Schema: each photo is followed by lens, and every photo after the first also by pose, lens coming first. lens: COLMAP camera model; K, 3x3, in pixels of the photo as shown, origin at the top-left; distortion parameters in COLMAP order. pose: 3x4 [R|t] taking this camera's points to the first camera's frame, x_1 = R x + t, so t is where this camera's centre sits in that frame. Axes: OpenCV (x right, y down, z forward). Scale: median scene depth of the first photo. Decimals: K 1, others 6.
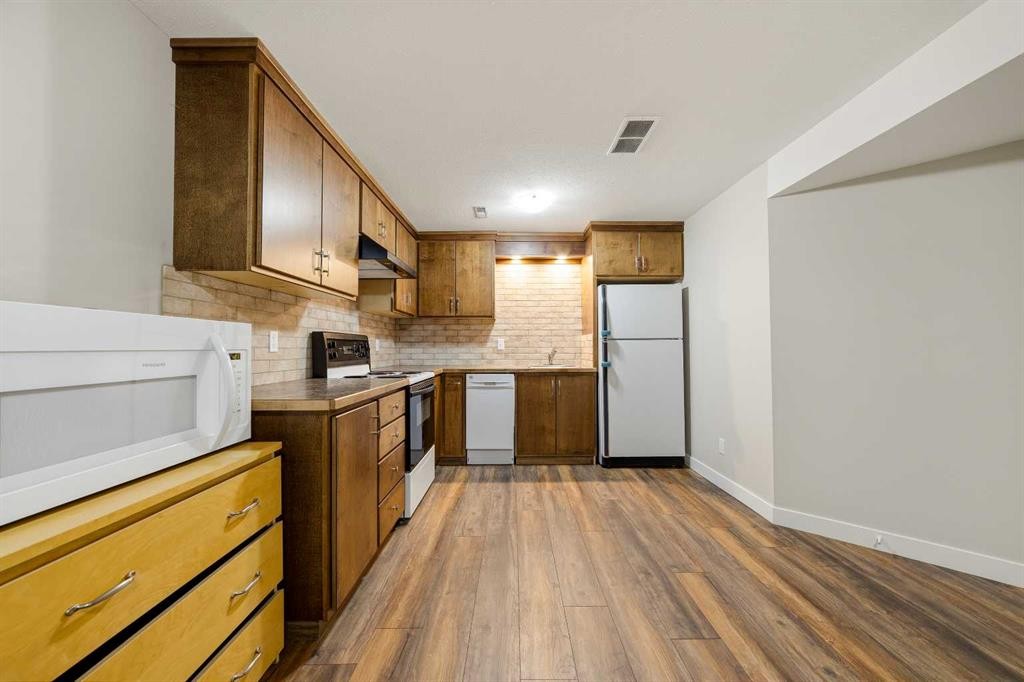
lens RADIAL K [[400.4, 0, 515.8], [0, 400.4, 339.9], [0, 0, 1]] dist [-0.000060, 0.000602]
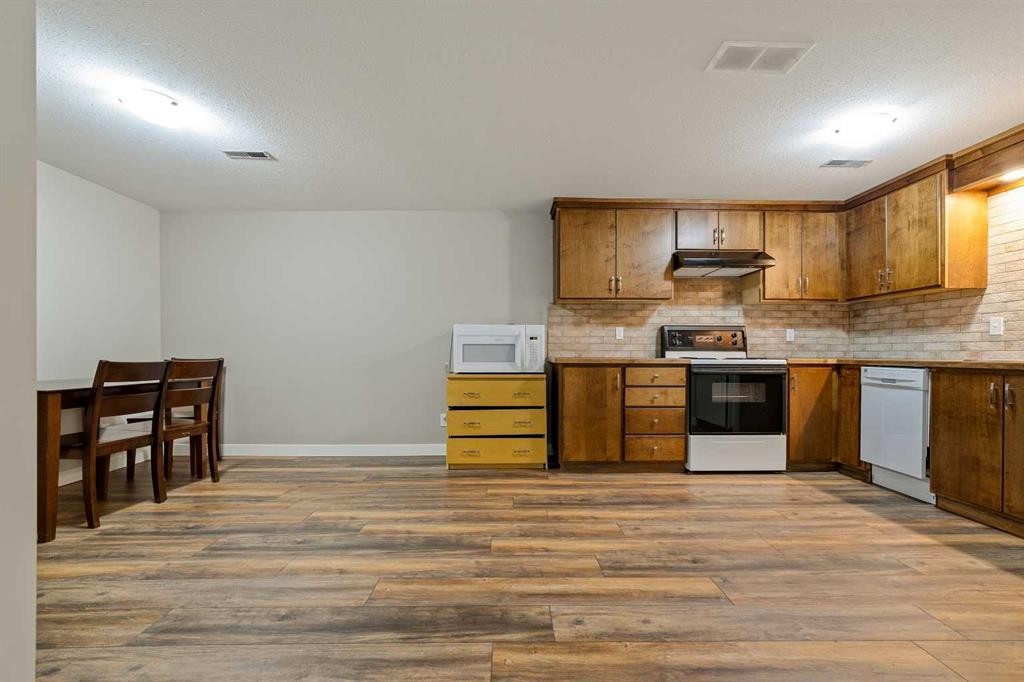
lens RADIAL K [[400.4, 0, 516.1], [0, 400.4, 349.5], [0, 0, 1]] dist [-0.000060, 0.000602]
pose [[0.012922, -0.006186, -0.999897, 0.664790], [0.015655, 0.999860, -0.005983, 0.046038], [0.999794, -0.015576, 0.013017, 0.305520]]
